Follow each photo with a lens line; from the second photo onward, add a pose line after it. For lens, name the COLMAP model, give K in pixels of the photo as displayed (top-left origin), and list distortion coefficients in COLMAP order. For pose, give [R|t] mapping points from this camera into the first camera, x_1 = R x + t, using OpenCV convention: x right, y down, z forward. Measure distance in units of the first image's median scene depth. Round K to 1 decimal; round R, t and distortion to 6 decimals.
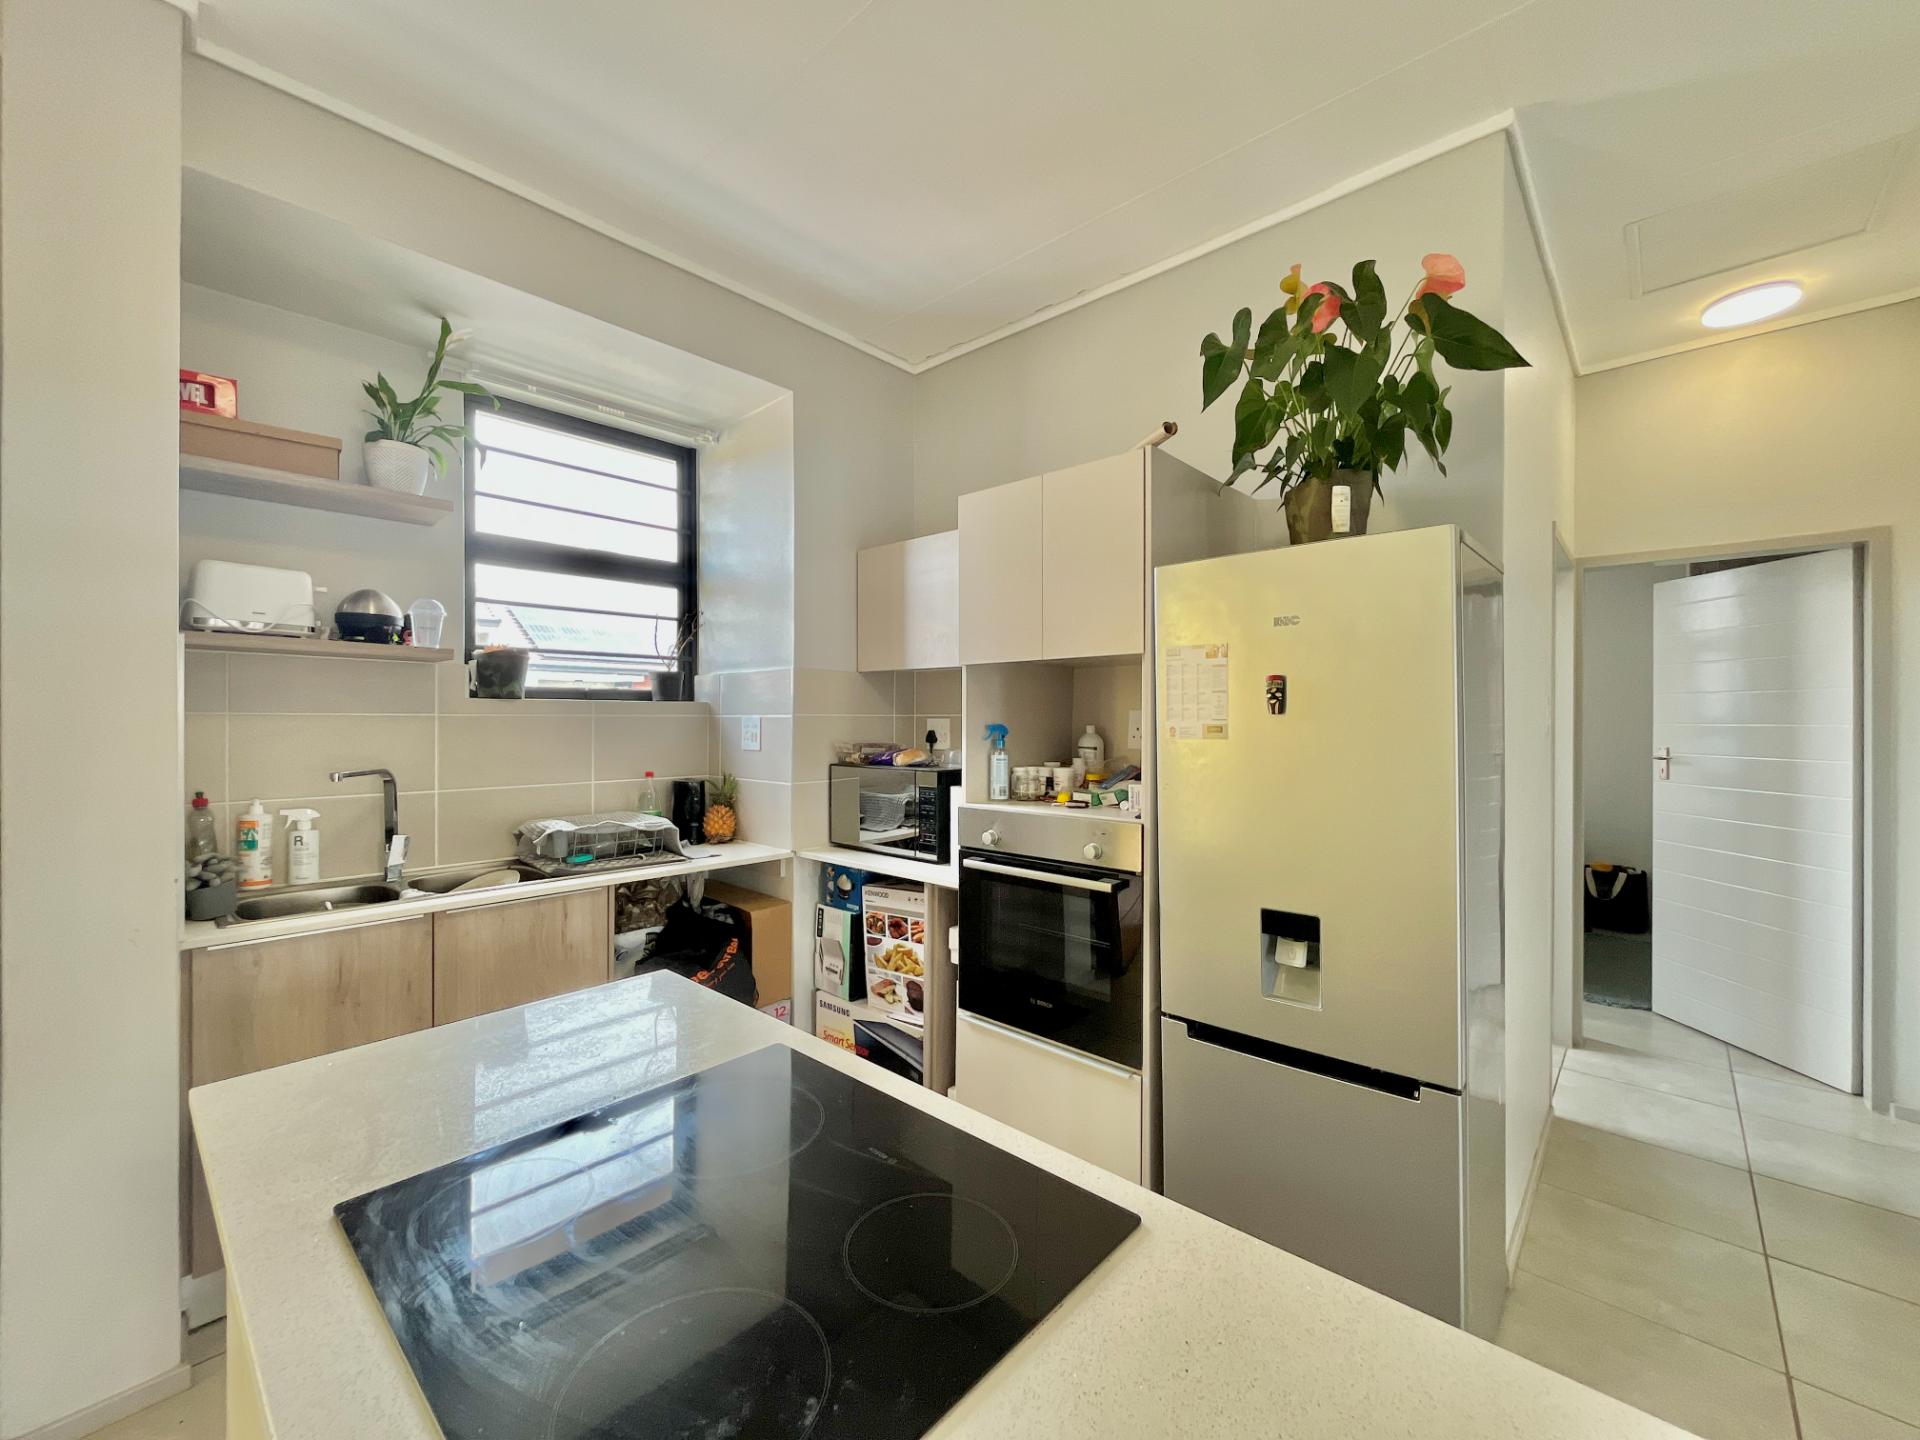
lens RADIAL K [[776.6, 0, 953.8], [0, 776.6, 715.4], [0, 0, 1]] dist [-0.005281, -0.000370]
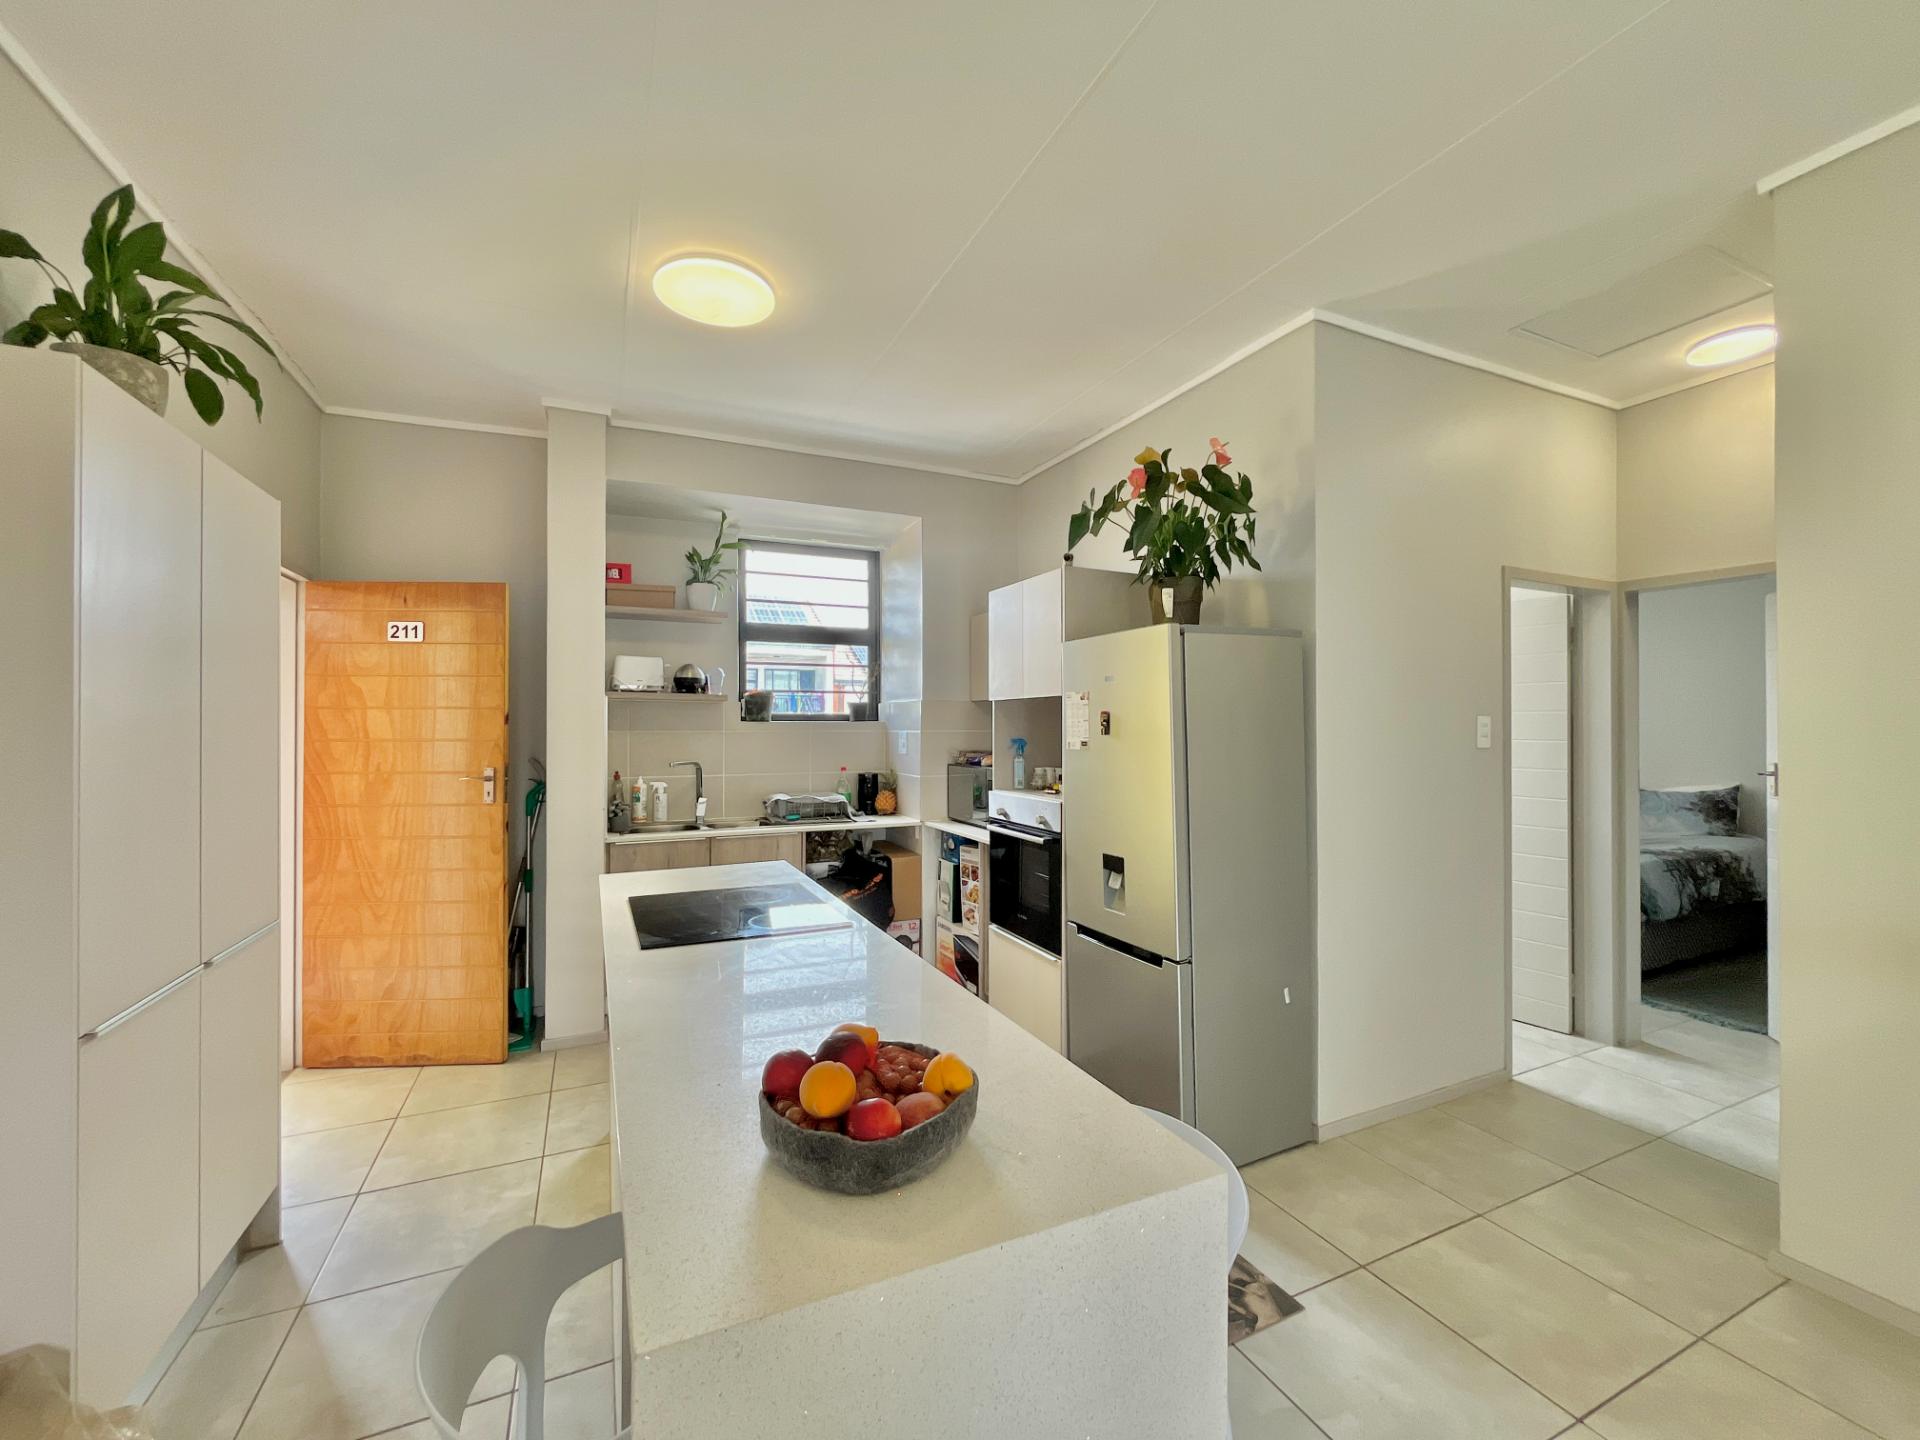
lens RADIAL K [[776.6, 0, 955.0], [0, 776.6, 716.7], [0, 0, 1]] dist [-0.005281, -0.000370]
pose [[0.923724, -0.006098, -0.383010, 0.516479], [0.002917, 0.999956, -0.008887, -0.018293], [0.383047, 0.007092, 0.923701, -0.445320]]
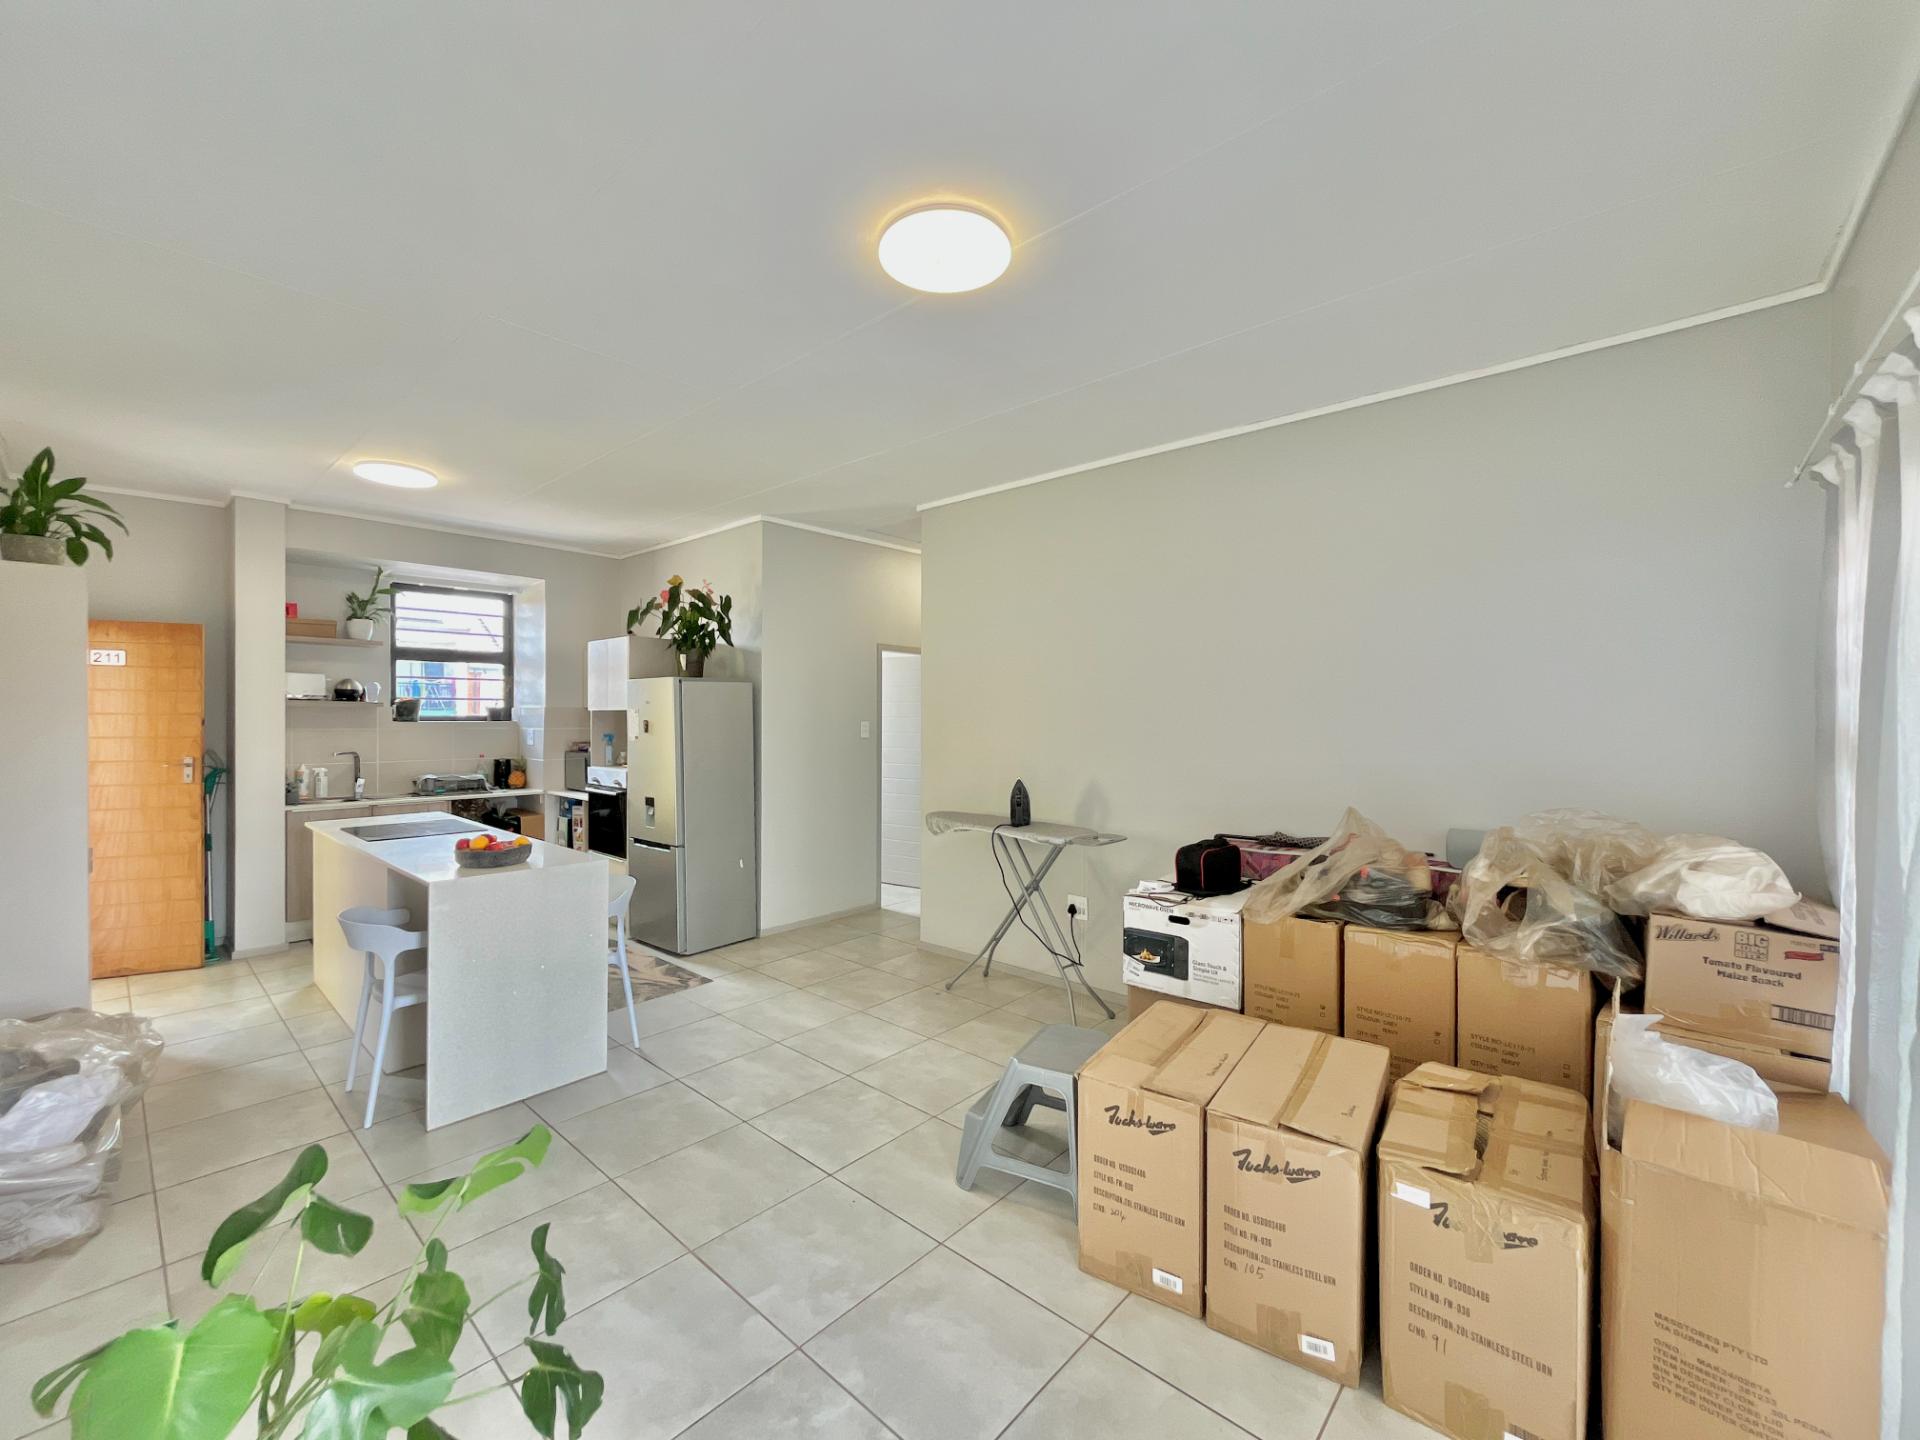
lens RADIAL K [[776.6, 0, 957.7], [0, 776.6, 716.9], [0, 0, 1]] dist [-0.005281, -0.000370]
pose [[0.999843, 0.002528, 0.017537, 1.094514], [-0.002599, 0.999988, 0.004076, -0.054970], [-0.017527, -0.004121, 0.999838, -1.434975]]
